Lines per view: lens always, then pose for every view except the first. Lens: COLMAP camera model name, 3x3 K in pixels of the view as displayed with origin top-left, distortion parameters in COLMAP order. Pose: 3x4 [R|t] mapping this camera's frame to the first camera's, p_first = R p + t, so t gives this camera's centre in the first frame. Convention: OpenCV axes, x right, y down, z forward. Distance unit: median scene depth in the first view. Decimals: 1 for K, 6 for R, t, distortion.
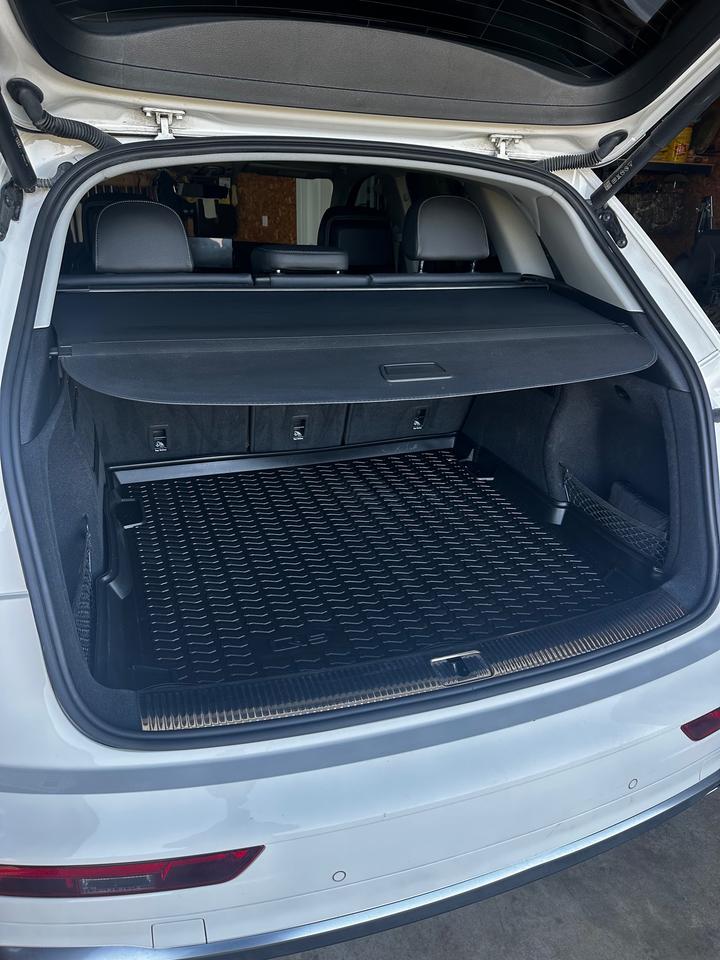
lens RADIAL K [[675.1, 0, 360.0], [0, 675.1, 480.0], [0, 0, 1]] dist [0.015068, -0.011864]
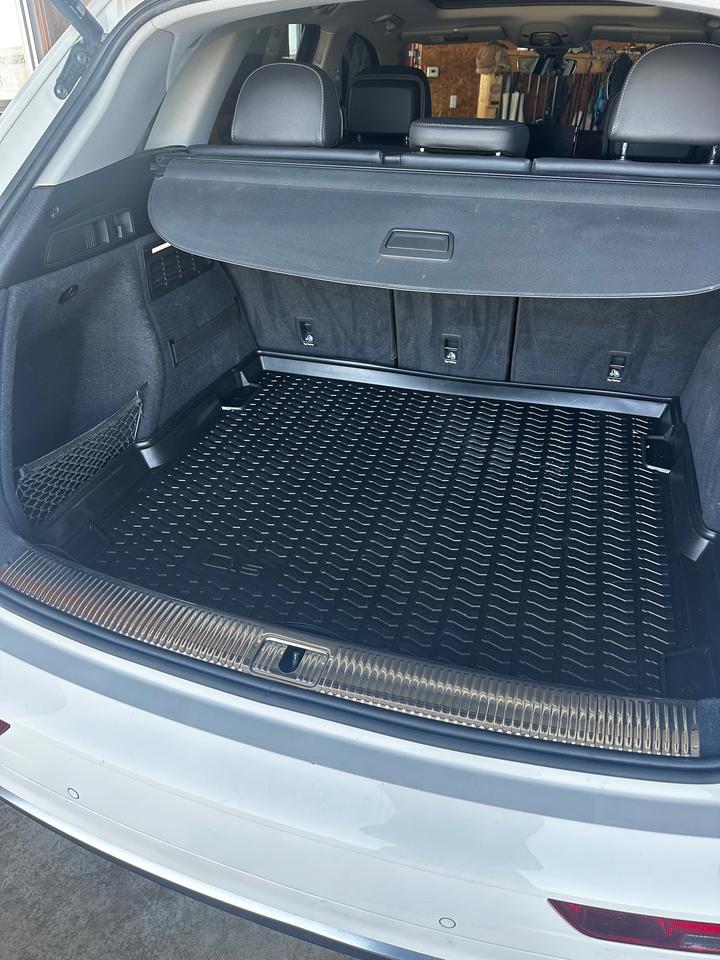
lens RADIAL K [[680.7, 0, 372.1], [0, 680.7, 477.9], [0, 0, 1]] dist [0.098643, -0.178549]
pose [[0.777167, 0.290310, -0.558329, 0.403745], [-0.226460, 0.956812, 0.182284, -0.063348], [0.587134, -0.015225, 0.809346, 0.269435]]
